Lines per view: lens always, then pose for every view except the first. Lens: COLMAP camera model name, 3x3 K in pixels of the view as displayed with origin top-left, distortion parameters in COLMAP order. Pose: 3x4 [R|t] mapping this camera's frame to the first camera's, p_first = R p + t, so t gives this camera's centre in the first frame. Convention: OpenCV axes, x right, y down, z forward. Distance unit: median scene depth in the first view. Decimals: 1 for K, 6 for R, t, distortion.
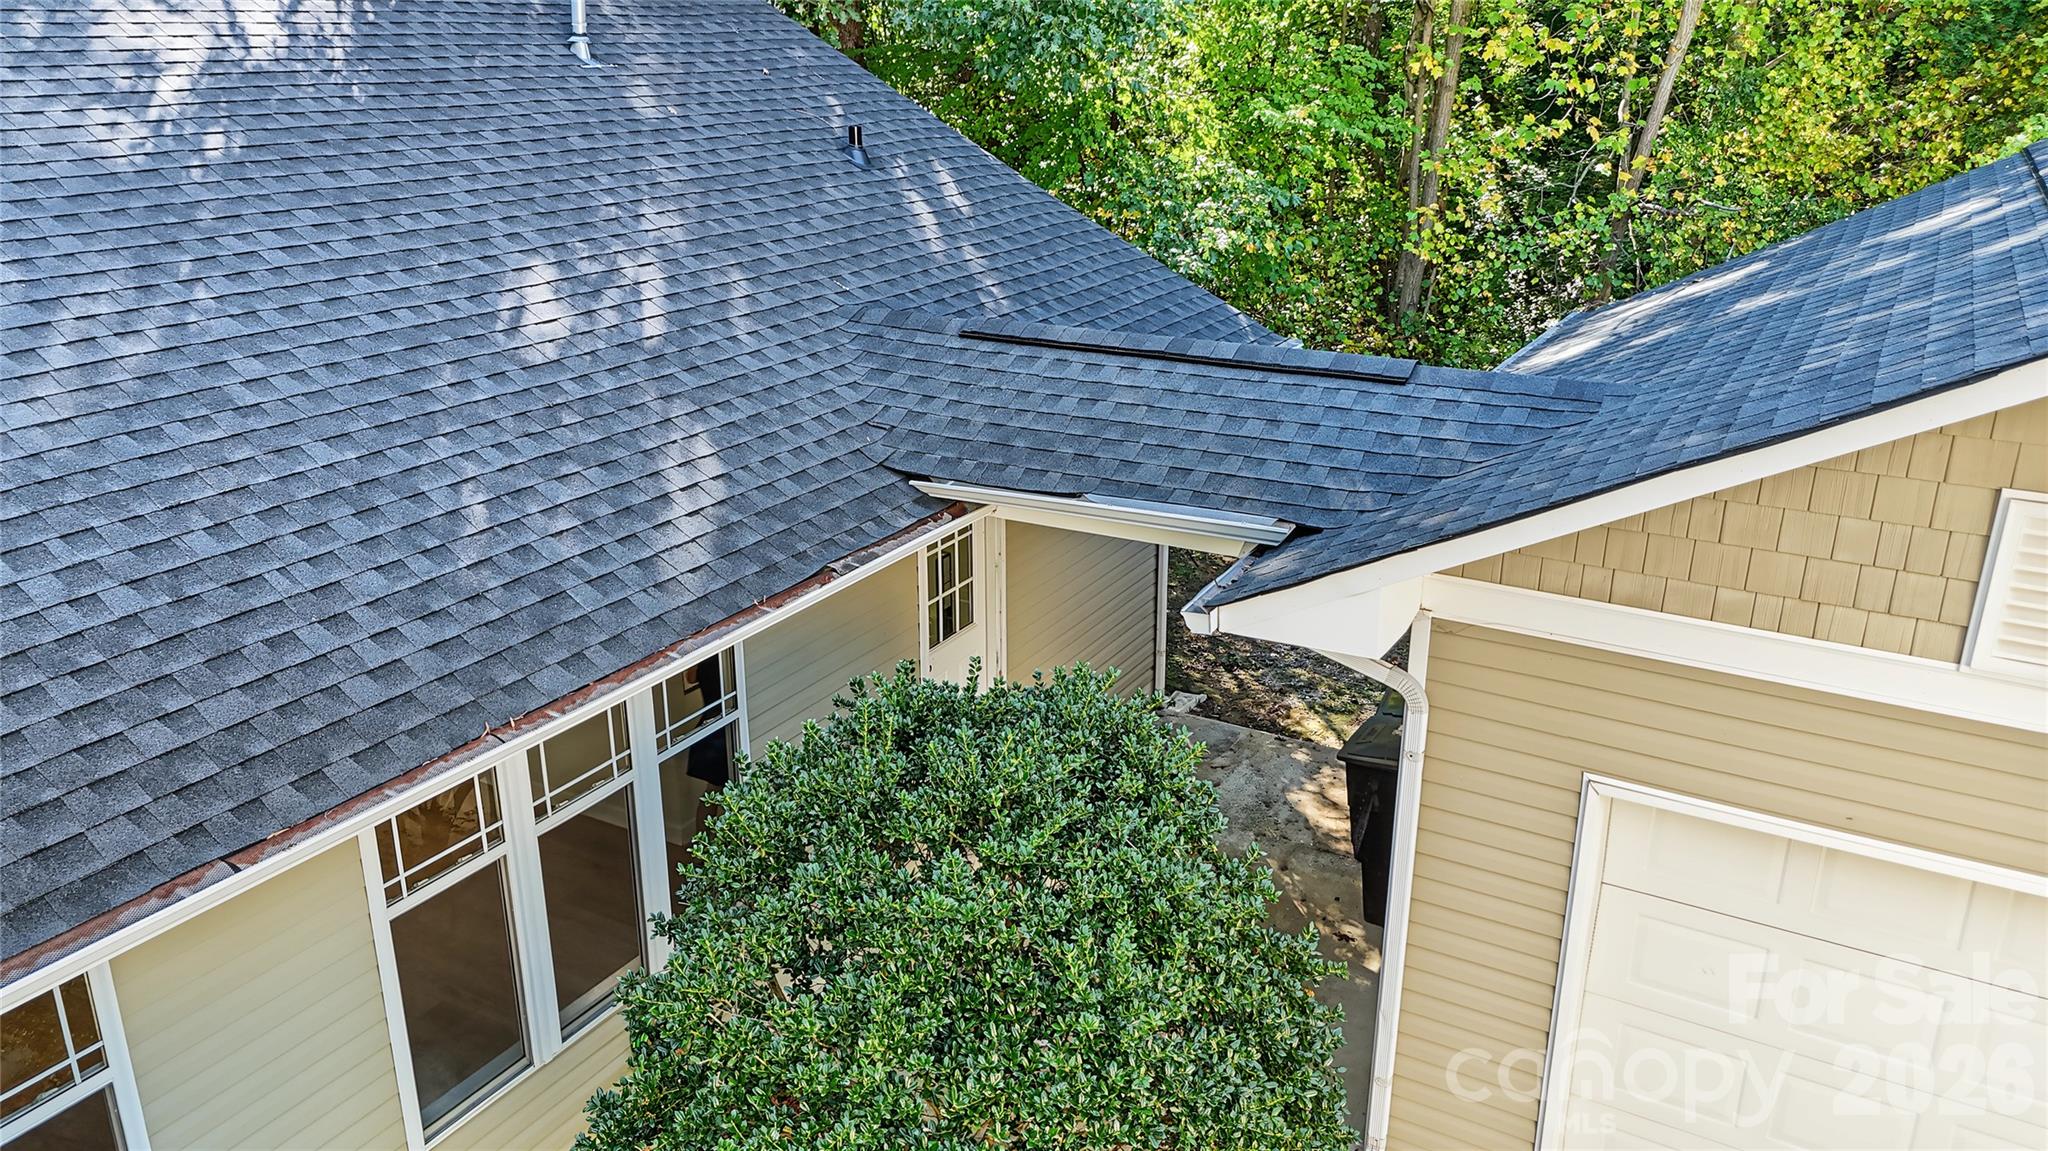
lens RADIAL K [[1511.2, 0, 1026.9], [0, 1511.2, 554.7], [0, 0, 1]] dist [0.062100, -0.071924]
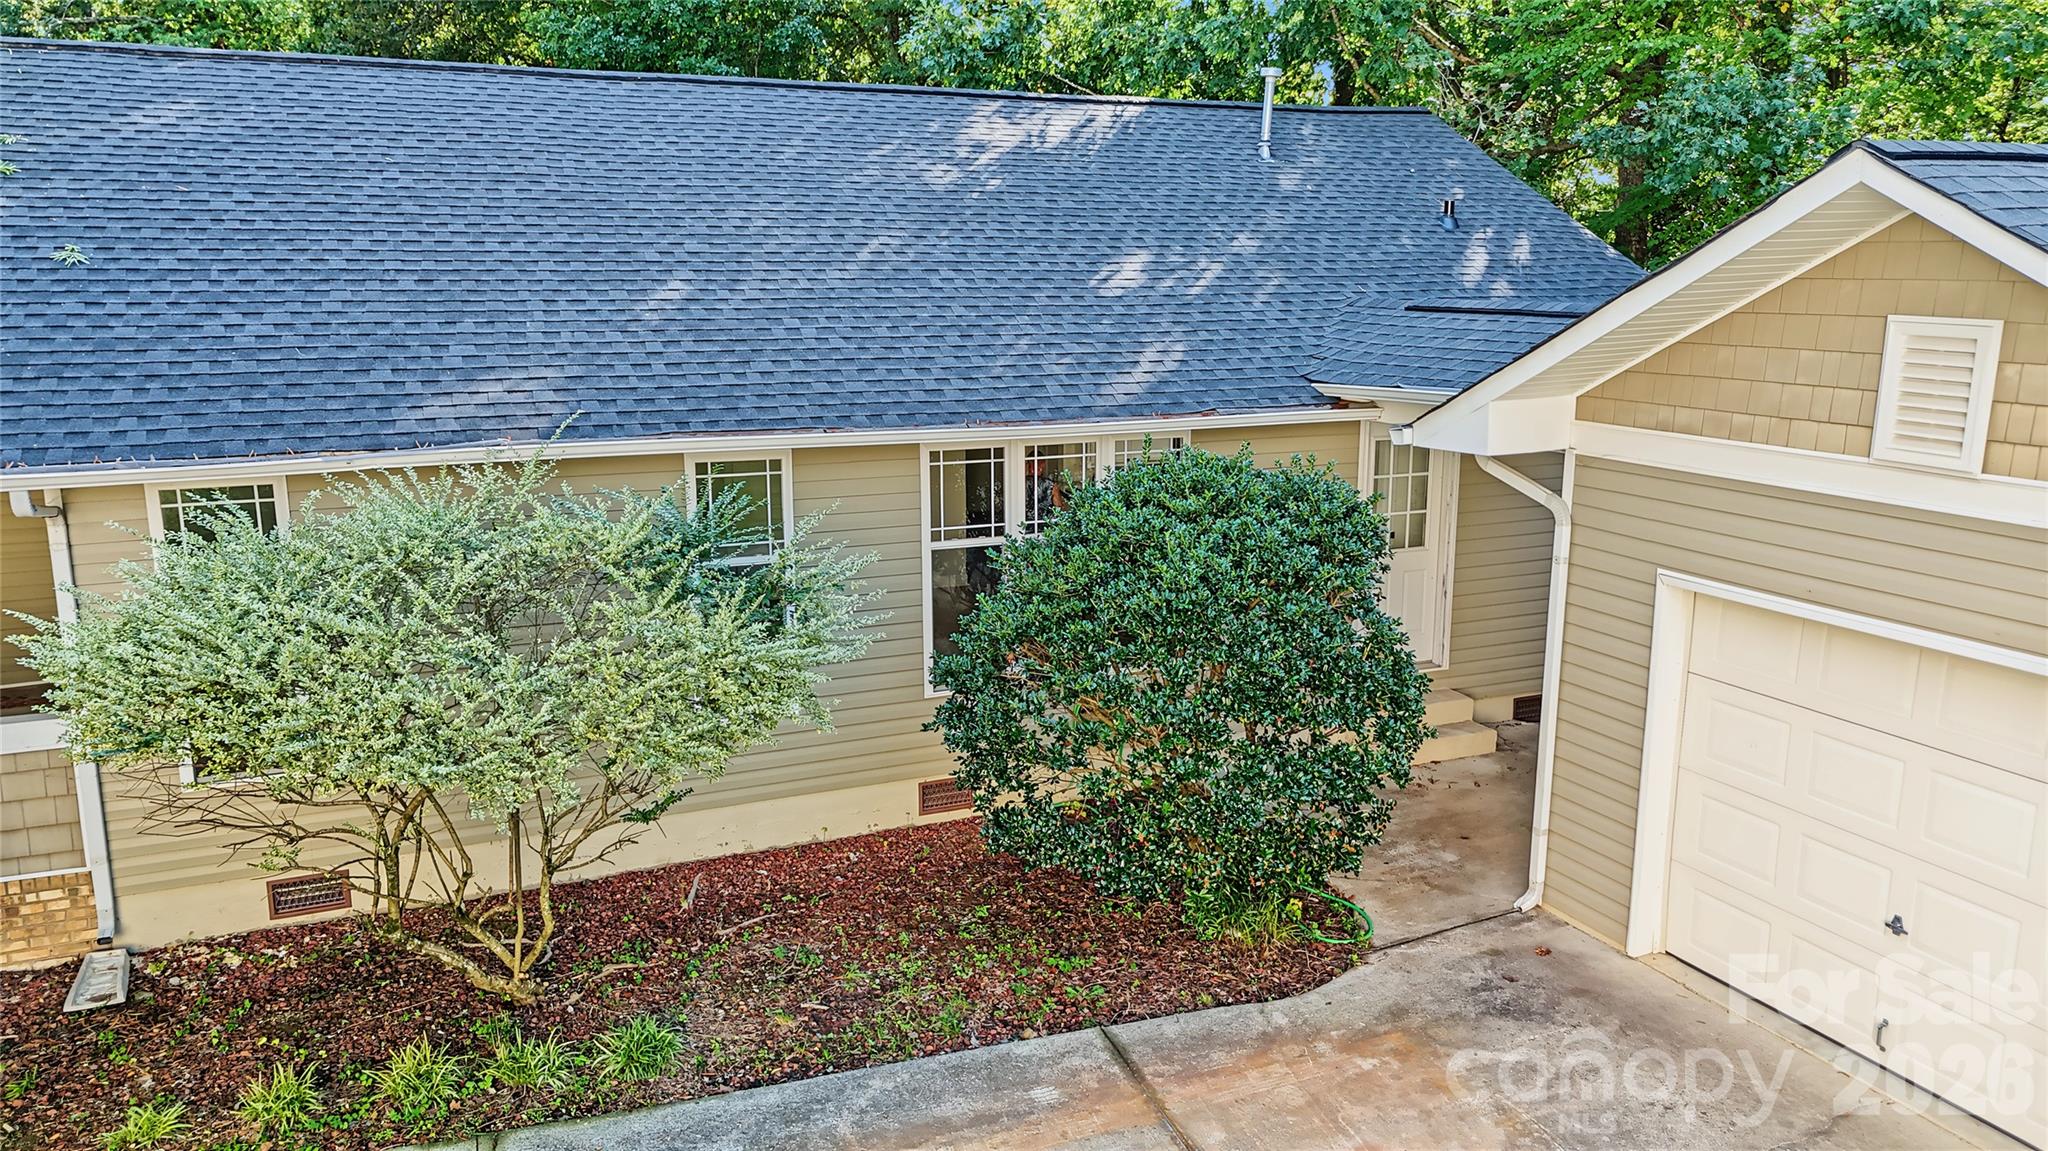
lens RADIAL K [[1511.2, 0, 1026.9], [0, 1511.2, 554.7], [0, 0, 1]] dist [0.062100, -0.071924]
pose [[0.805396, 0.114905, -0.581492, 0.693011], [-0.197557, 0.976975, -0.080573, 0.346801], [0.558845, 0.179771, 0.809552, -0.388424]]
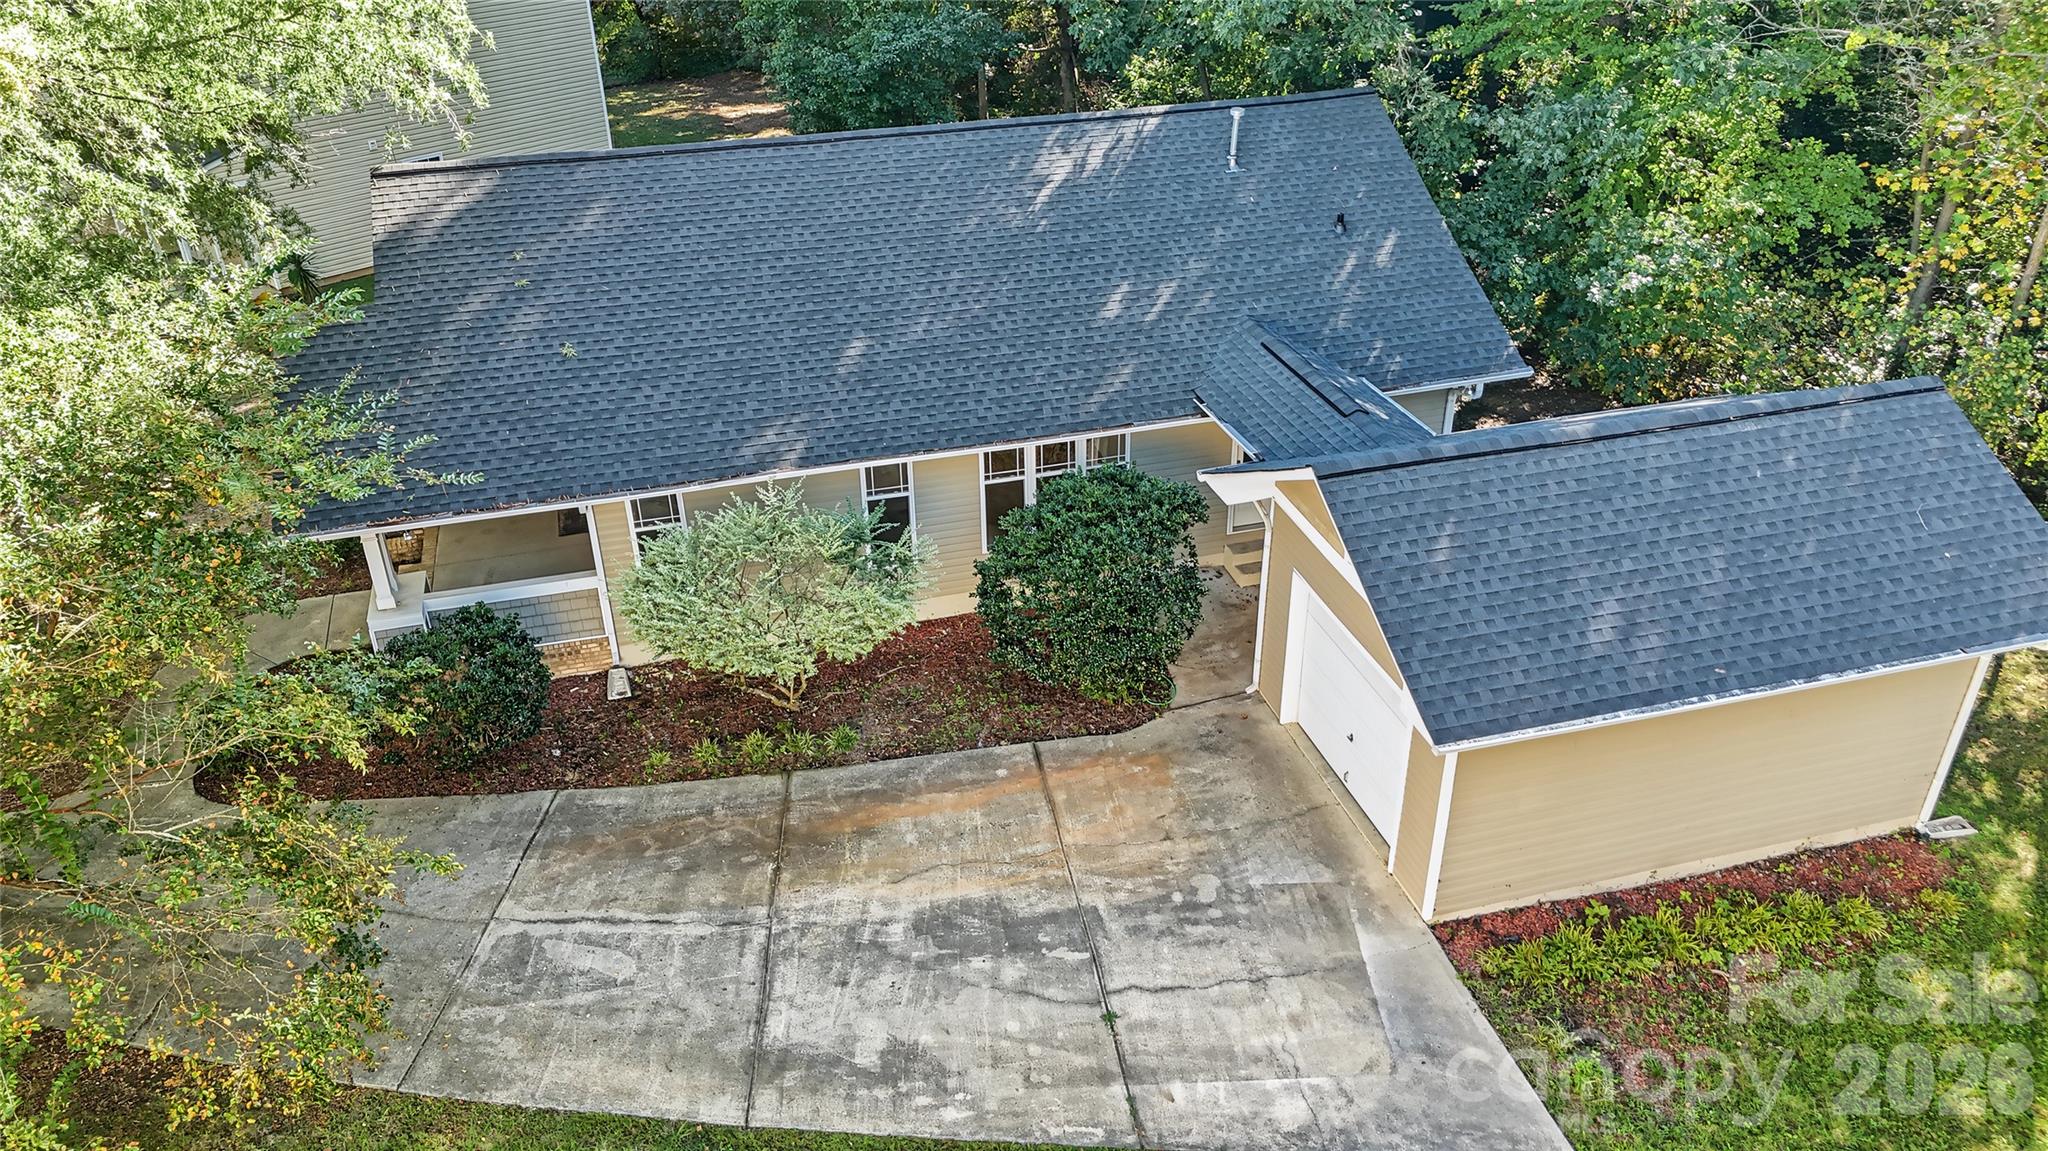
lens RADIAL K [[1511.2, 0, 1026.9], [0, 1511.2, 554.7], [0, 0, 1]] dist [0.062100, -0.071924]
pose [[0.715440, 0.343084, -0.608637, 1.744235], [-0.222439, 0.937653, 0.267074, -0.536440], [0.662319, -0.055691, 0.747149, -1.486210]]
